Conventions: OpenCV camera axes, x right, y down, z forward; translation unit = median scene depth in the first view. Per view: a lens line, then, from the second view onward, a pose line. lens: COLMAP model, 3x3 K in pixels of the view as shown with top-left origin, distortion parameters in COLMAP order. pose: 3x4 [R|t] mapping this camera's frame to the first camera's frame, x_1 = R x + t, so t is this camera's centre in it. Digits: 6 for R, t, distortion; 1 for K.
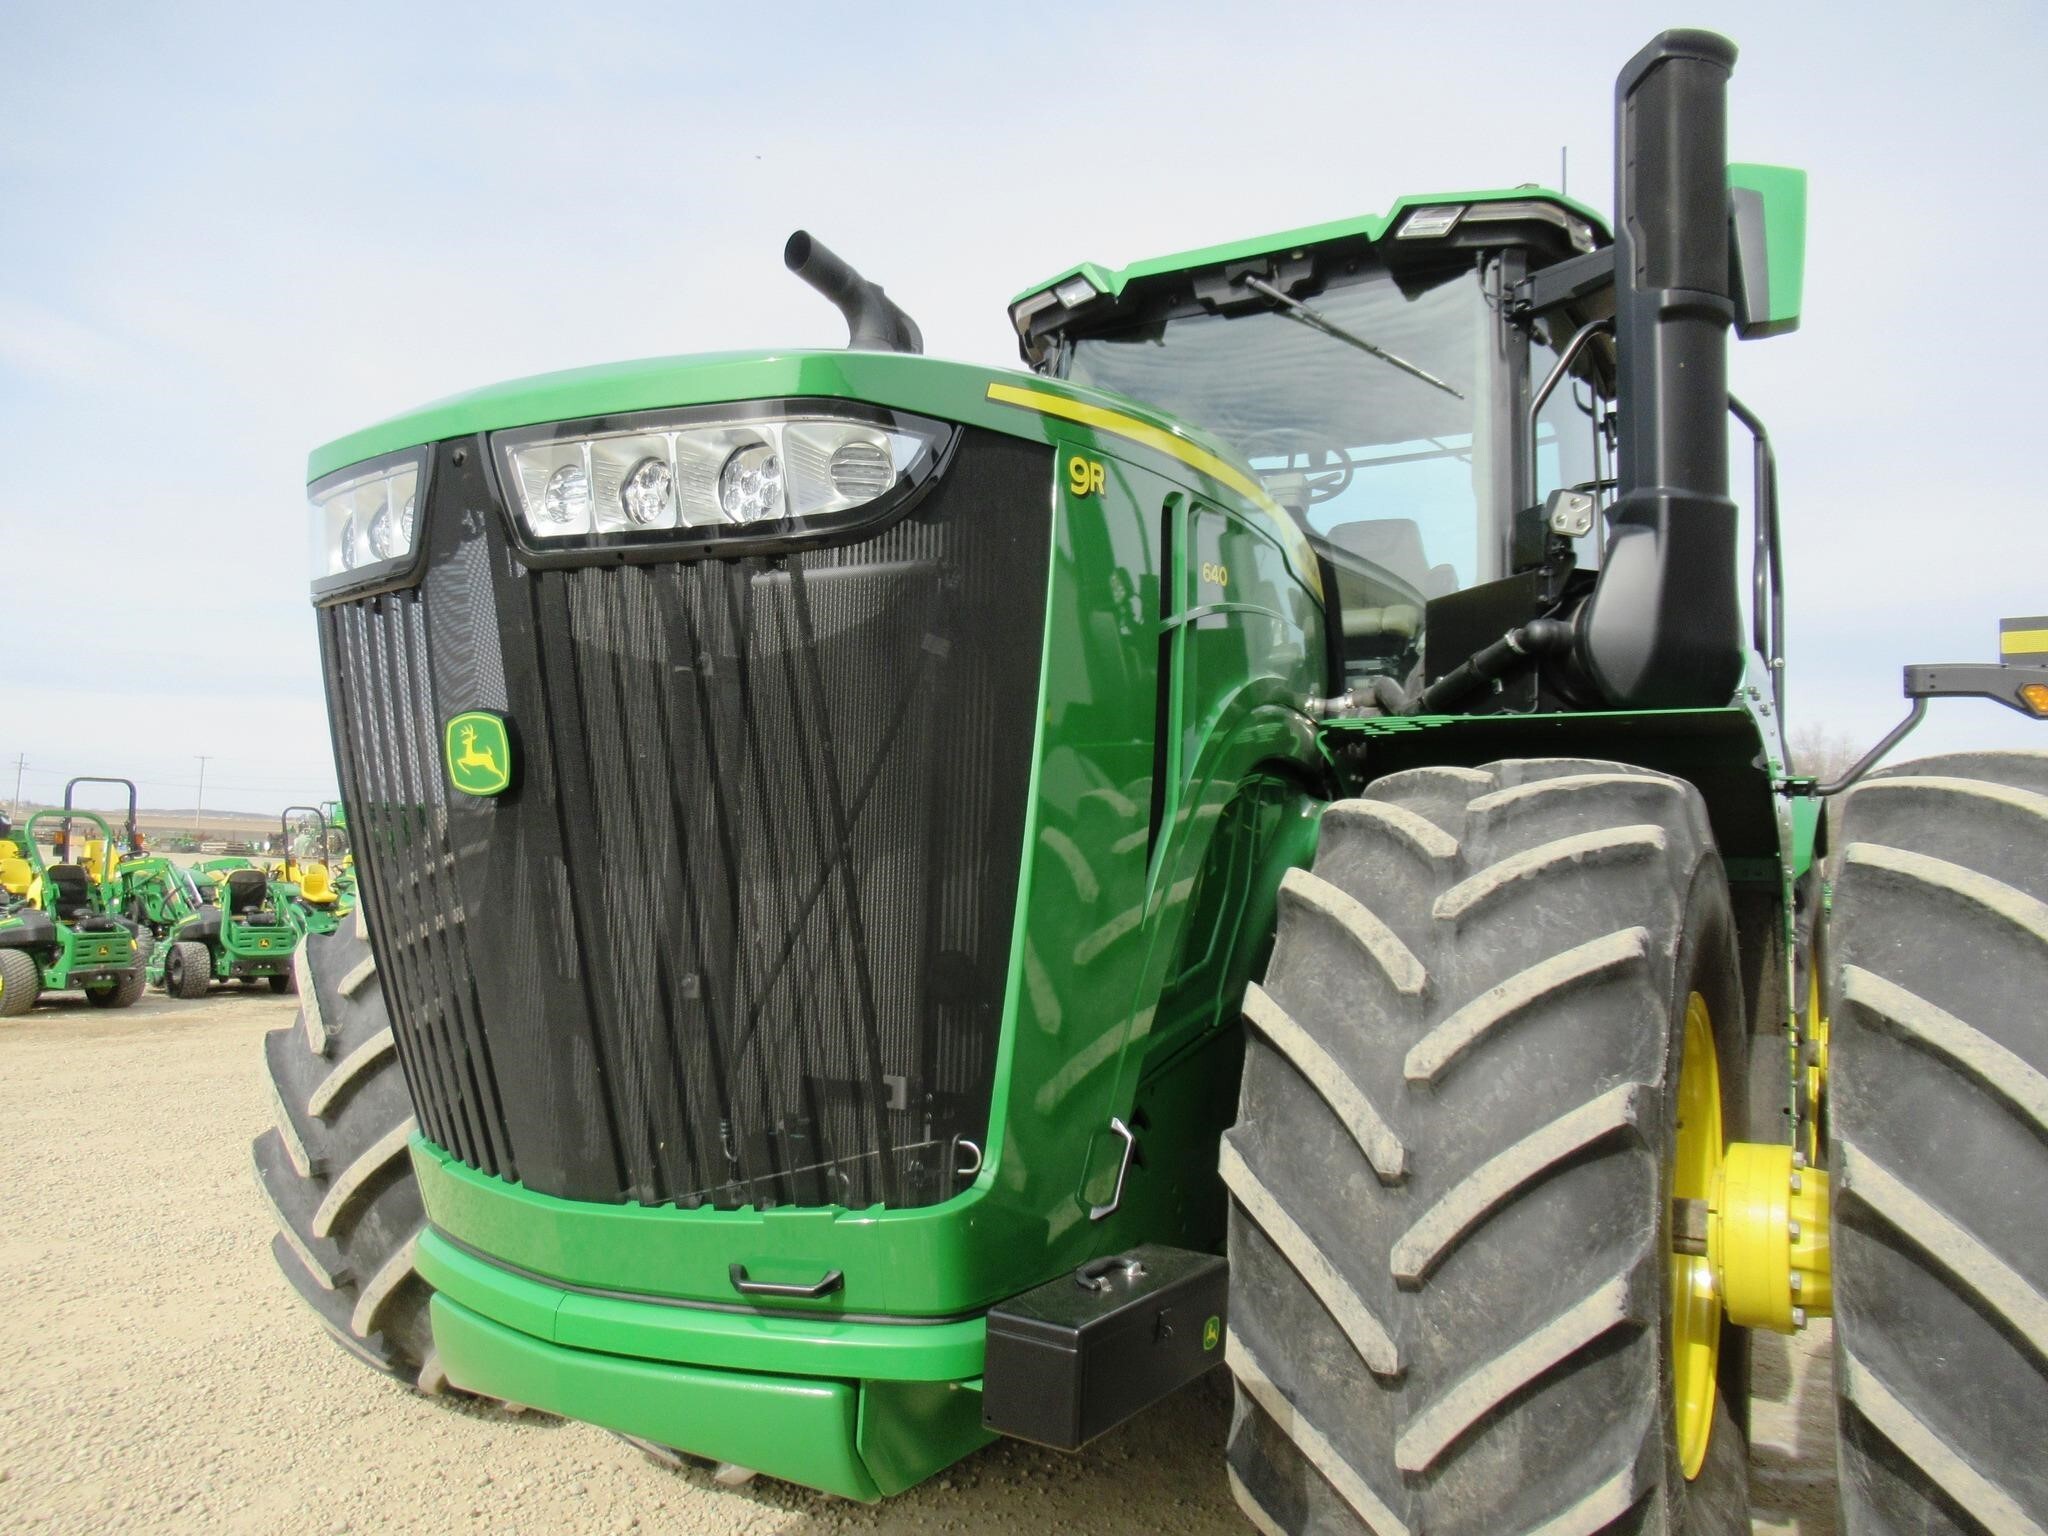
lens RADIAL K [[1532.5, 0, 1018.2], [0, 1532.5, 763.5], [0, 0, 1]] dist [-0.016996, 0.032138]
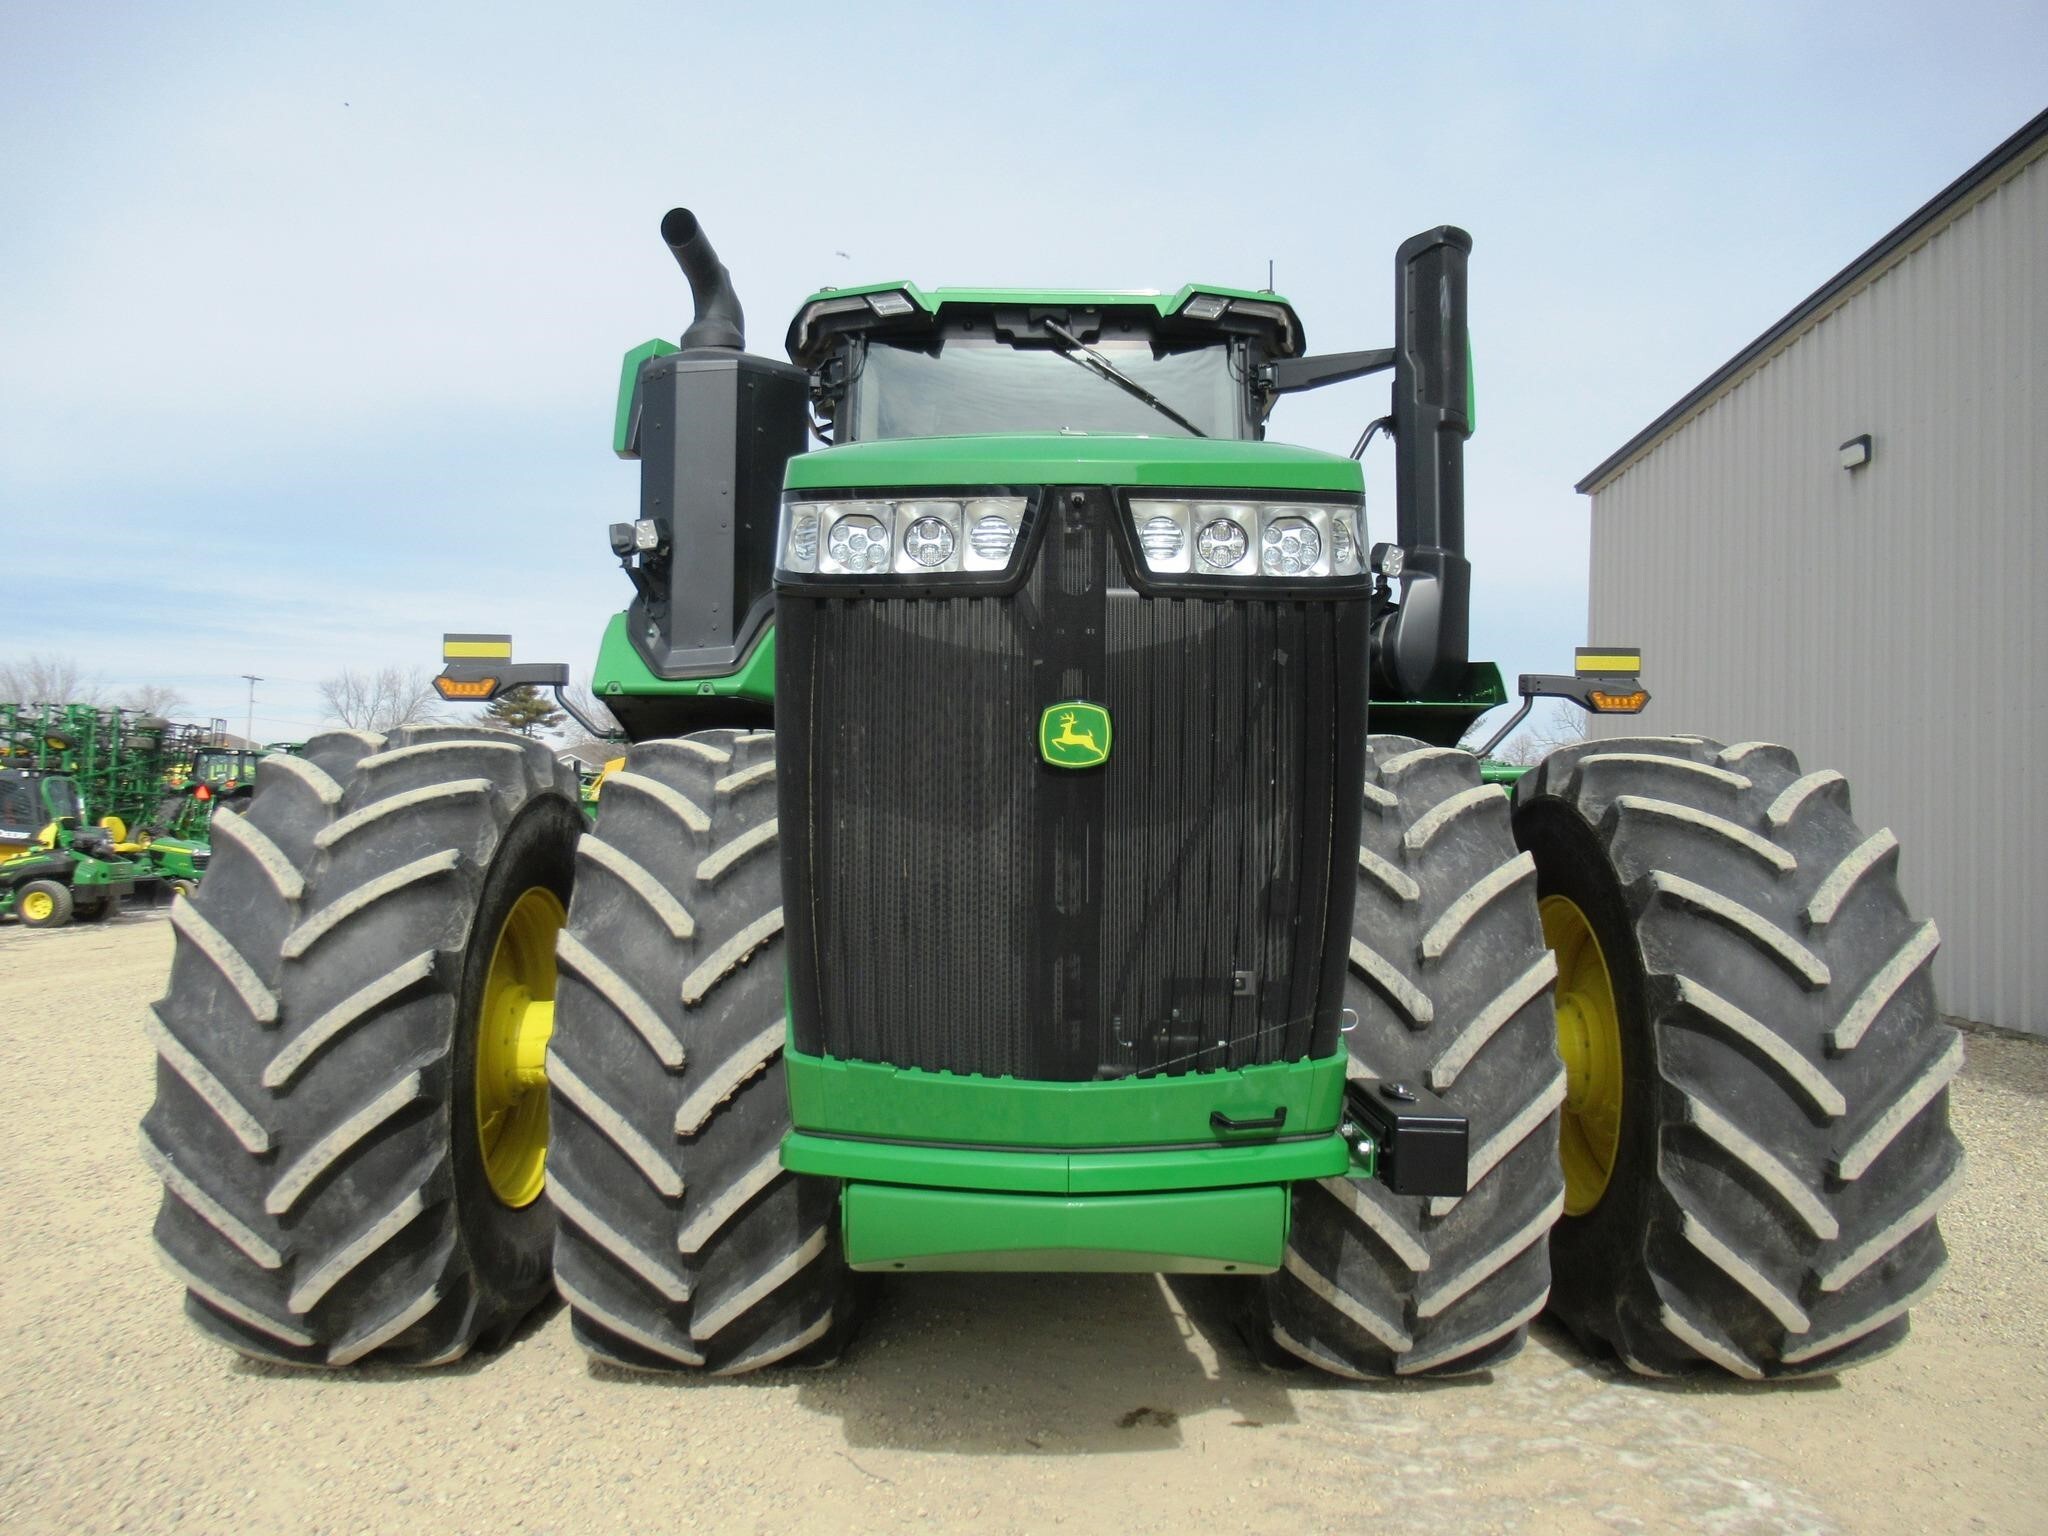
lens RADIAL K [[1532.5, 0, 1018.2], [0, 1532.5, 763.5], [0, 0, 1]] dist [-0.016996, 0.032138]
pose [[0.858121, 0.005419, 0.513419, -0.652019], [-0.026842, 0.999050, 0.034319, -0.015773], [-0.512746, -0.043232, 0.857451, -0.041804]]
